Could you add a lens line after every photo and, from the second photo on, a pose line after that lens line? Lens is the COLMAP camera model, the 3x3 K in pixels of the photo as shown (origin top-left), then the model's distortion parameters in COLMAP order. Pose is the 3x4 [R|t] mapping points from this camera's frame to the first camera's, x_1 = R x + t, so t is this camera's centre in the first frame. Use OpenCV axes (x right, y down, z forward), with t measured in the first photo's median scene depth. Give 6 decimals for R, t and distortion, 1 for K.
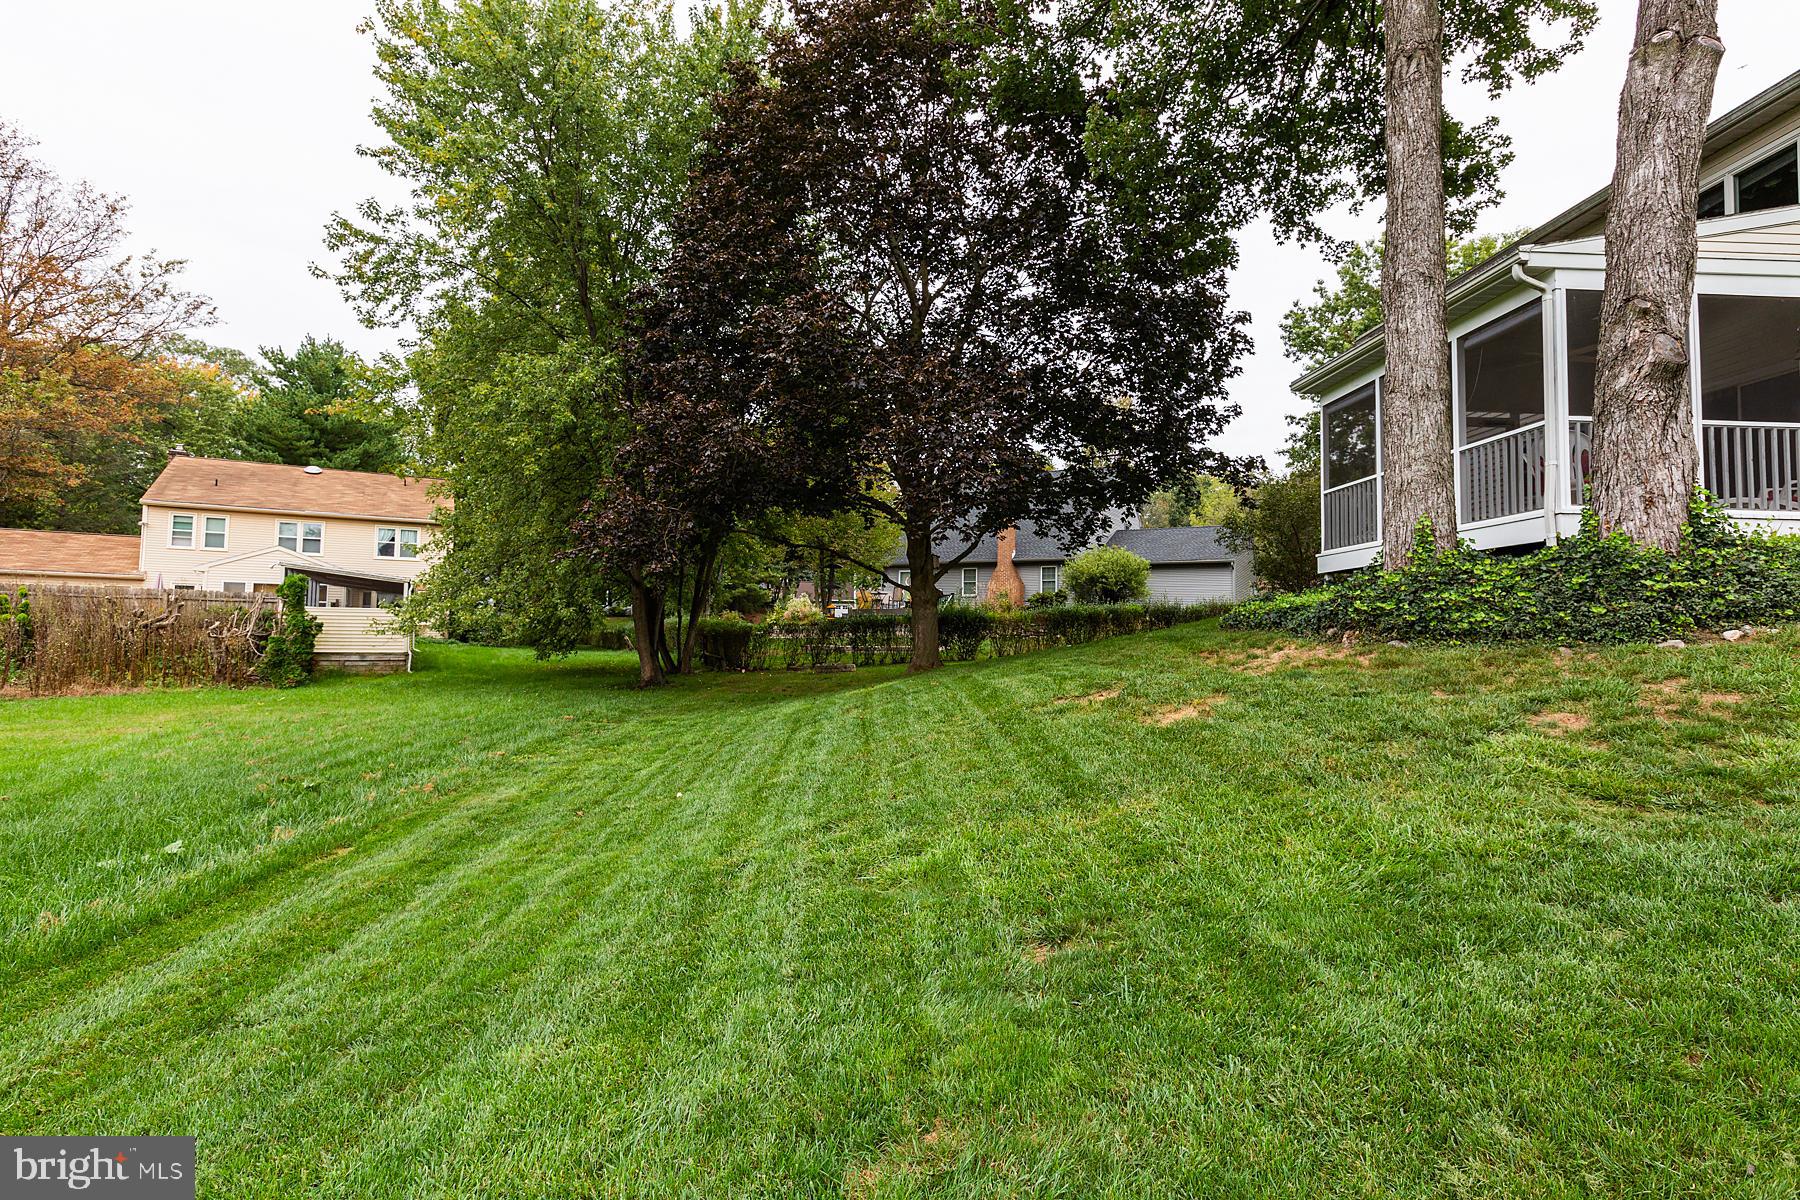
lens RADIAL K [[894.1, 0, 902.2], [0, 894.1, 593.7], [0, 0, 1]] dist [-0.000704, 0.000223]
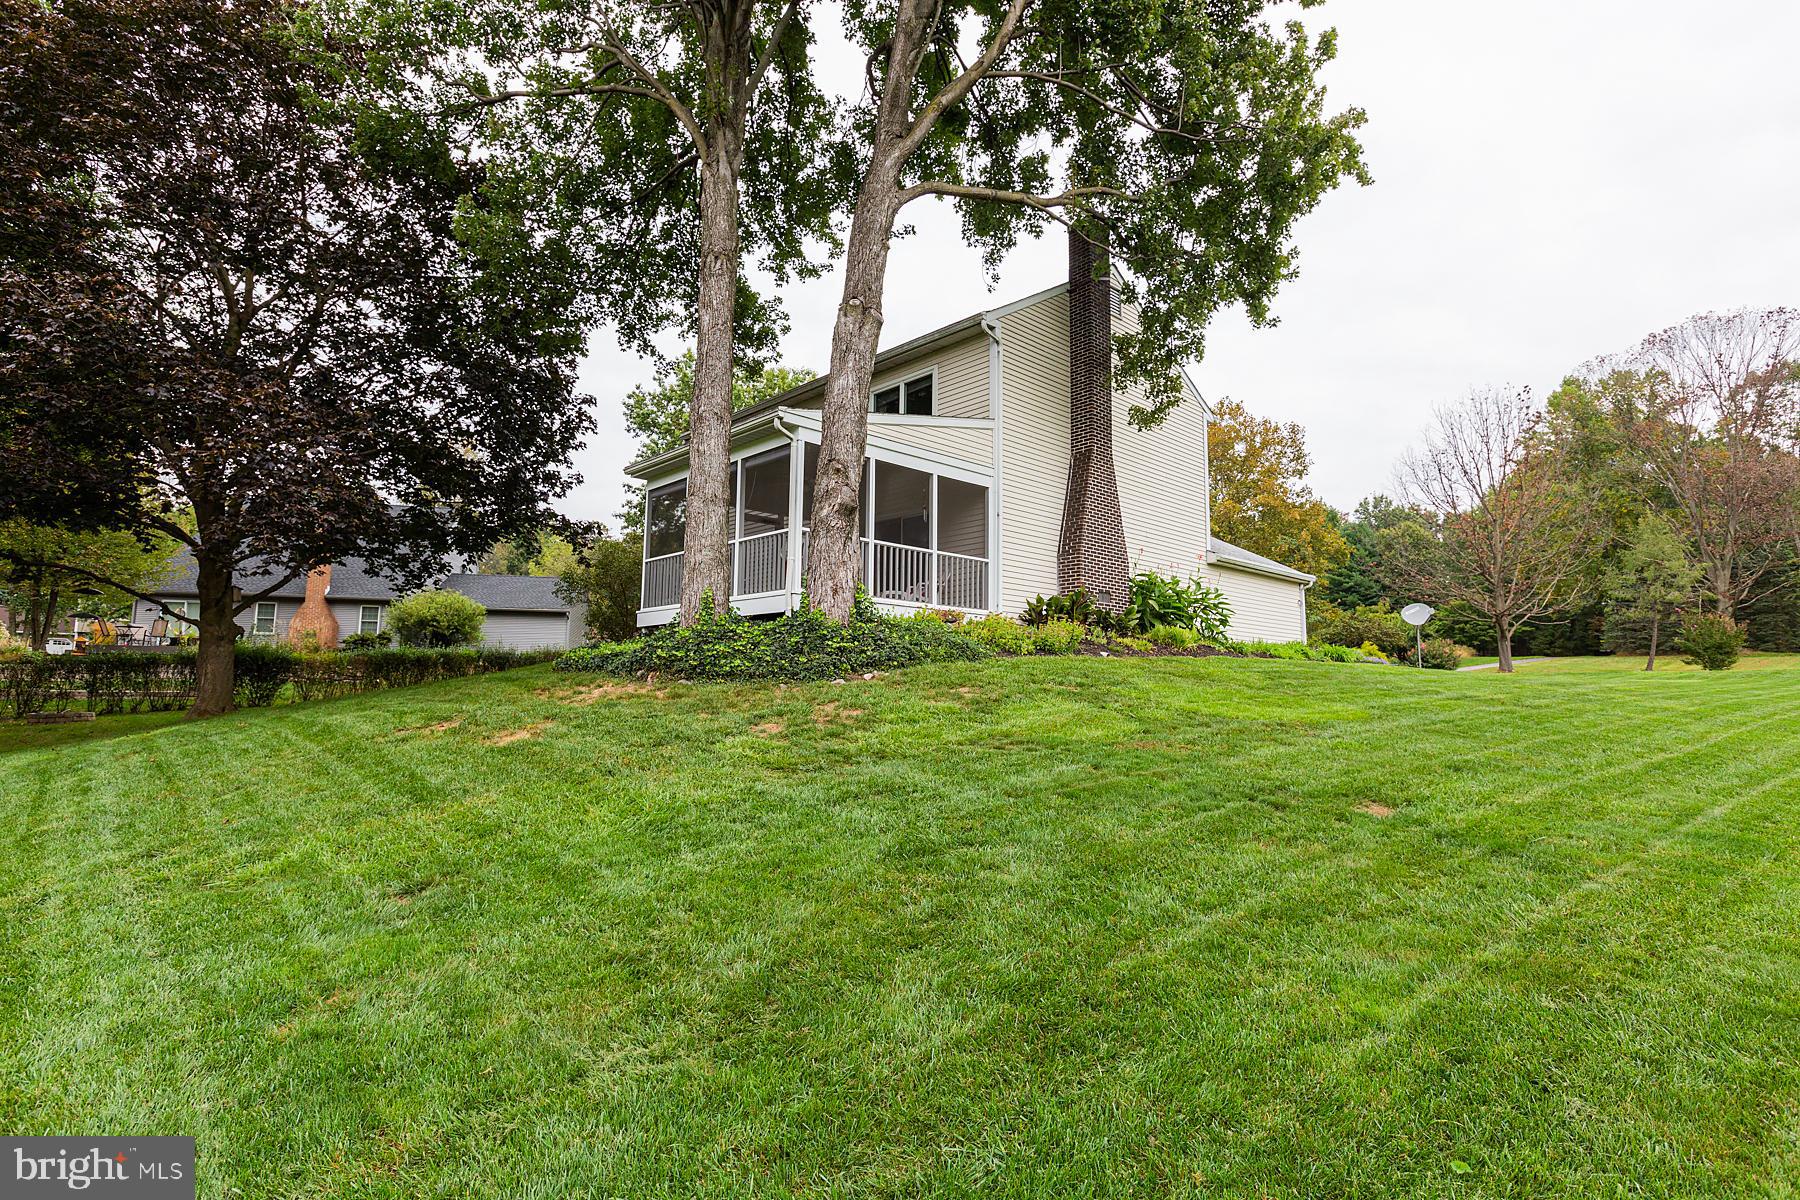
lens RADIAL K [[894.1, 0, 902.2], [0, 894.1, 593.7], [0, 0, 1]] dist [-0.000704, 0.000223]
pose [[0.756283, 0.070981, 0.650383, -0.069188], [-0.034906, 0.997059, -0.068227, 0.003140], [-0.653313, 0.028896, 0.756536, -0.195677]]
